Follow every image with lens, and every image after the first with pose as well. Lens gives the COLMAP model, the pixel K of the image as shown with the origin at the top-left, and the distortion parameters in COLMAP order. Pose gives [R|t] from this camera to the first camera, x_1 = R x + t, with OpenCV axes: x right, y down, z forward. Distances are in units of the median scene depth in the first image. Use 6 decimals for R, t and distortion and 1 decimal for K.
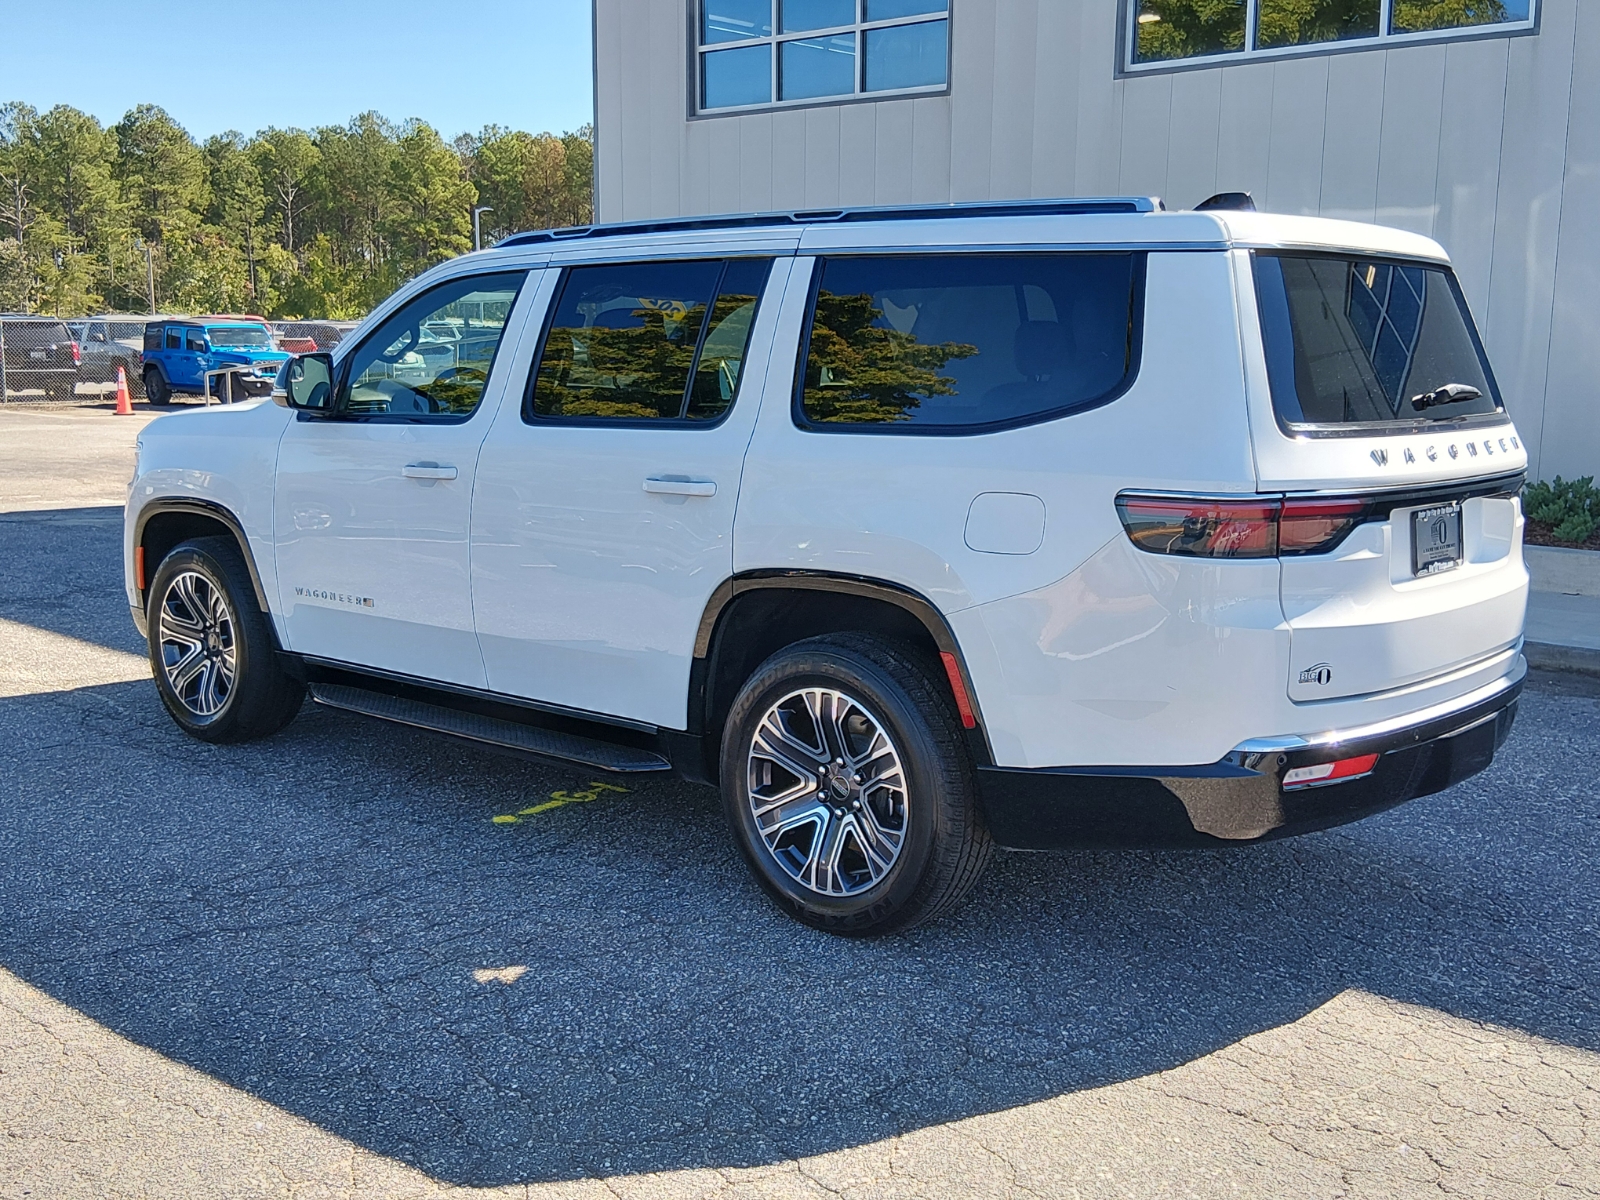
lens RADIAL K [[1637.2, 0, 789.3], [0, 1637.2, 594.0], [0, 0, 1]] dist [0.129011, -0.245549]
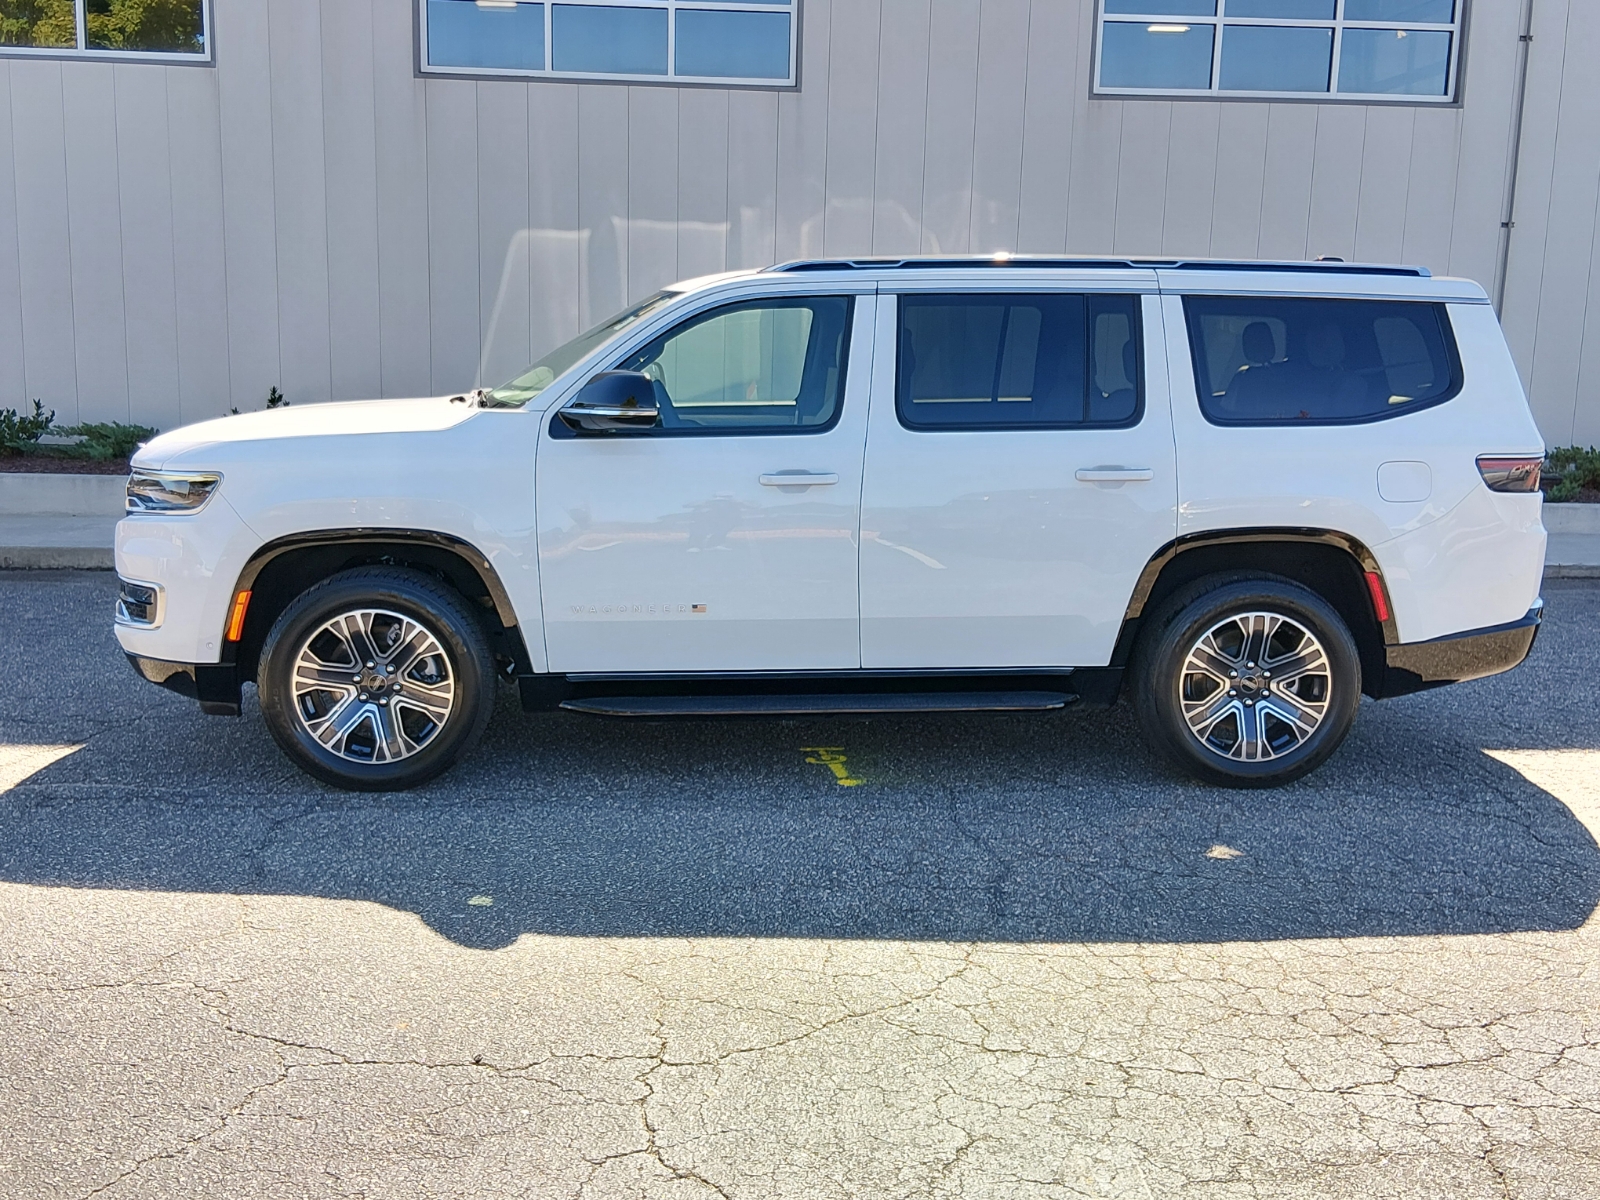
lens RADIAL K [[1637.2, 0, 789.3], [0, 1637.2, 594.0], [0, 0, 1]] dist [0.129011, -0.245549]
pose [[0.712121, -0.111126, 0.693206, -1.164721], [0.097237, 0.993489, 0.059374, -0.074919], [-0.695290, 0.025124, 0.718290, 0.263355]]
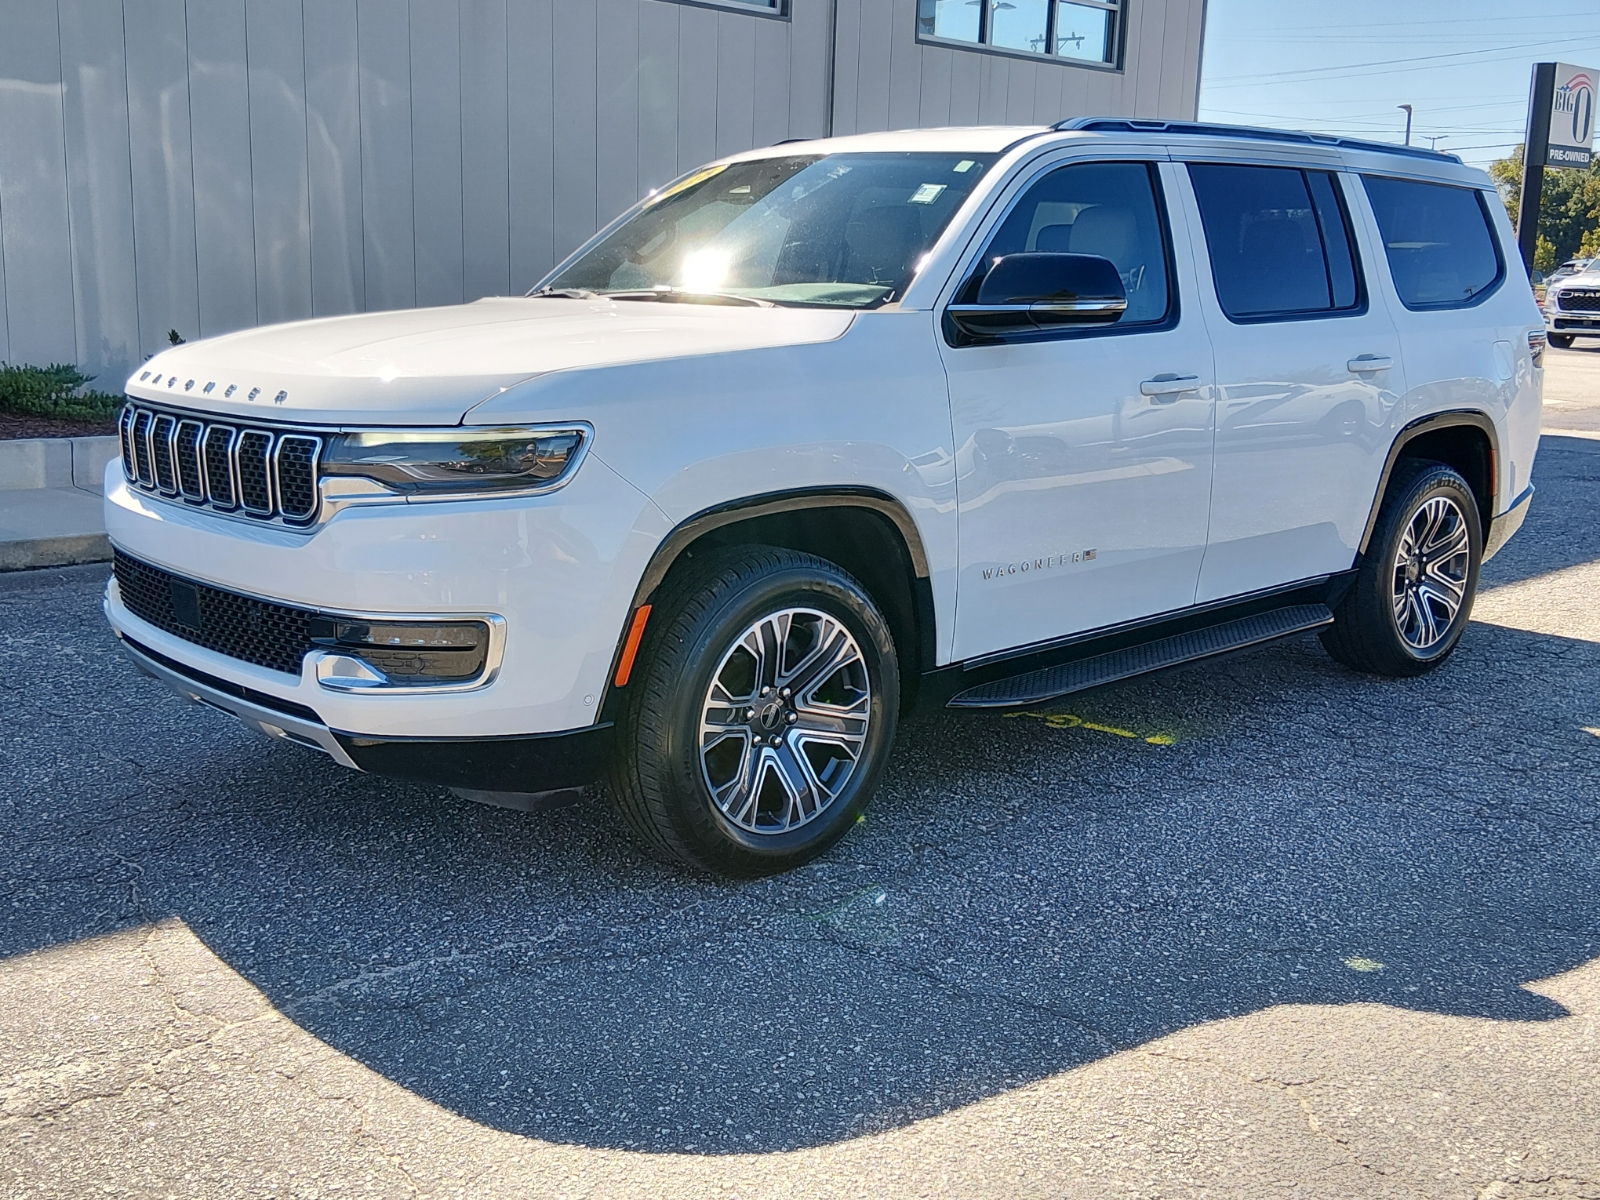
lens RADIAL K [[1637.2, 0, 789.3], [0, 1637.2, 594.0], [0, 0, 1]] dist [0.129011, -0.245549]
pose [[0.119499, -0.201321, 0.972209, -1.351724], [0.136453, 0.973263, 0.184768, -0.186613], [-0.983413, 0.110581, 0.143775, 1.283215]]
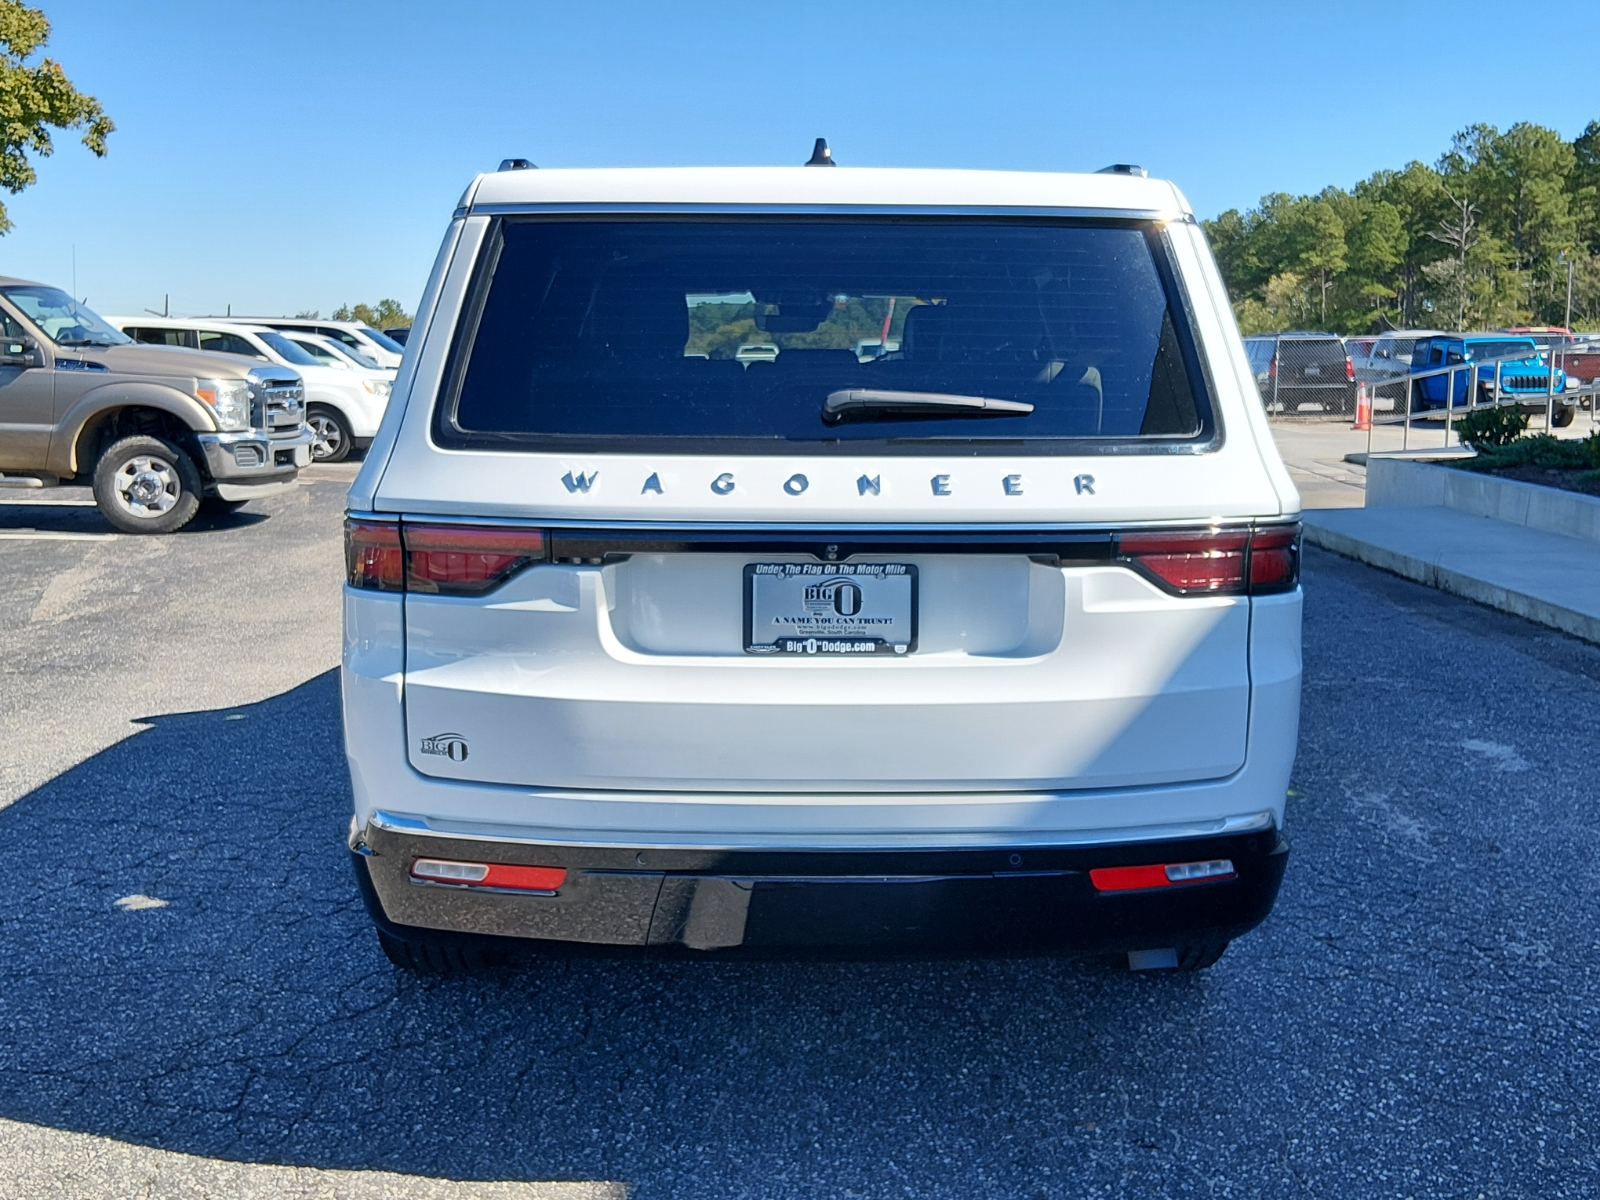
lens RADIAL K [[1637.2, 0, 789.3], [0, 1637.2, 594.0], [0, 0, 1]] dist [0.129011, -0.245549]
pose [[0.687974, 0.097929, -0.719098, 0.823949], [-0.105171, 0.993848, 0.034727, -0.057561], [0.718074, 0.051737, 0.694041, 0.466477]]
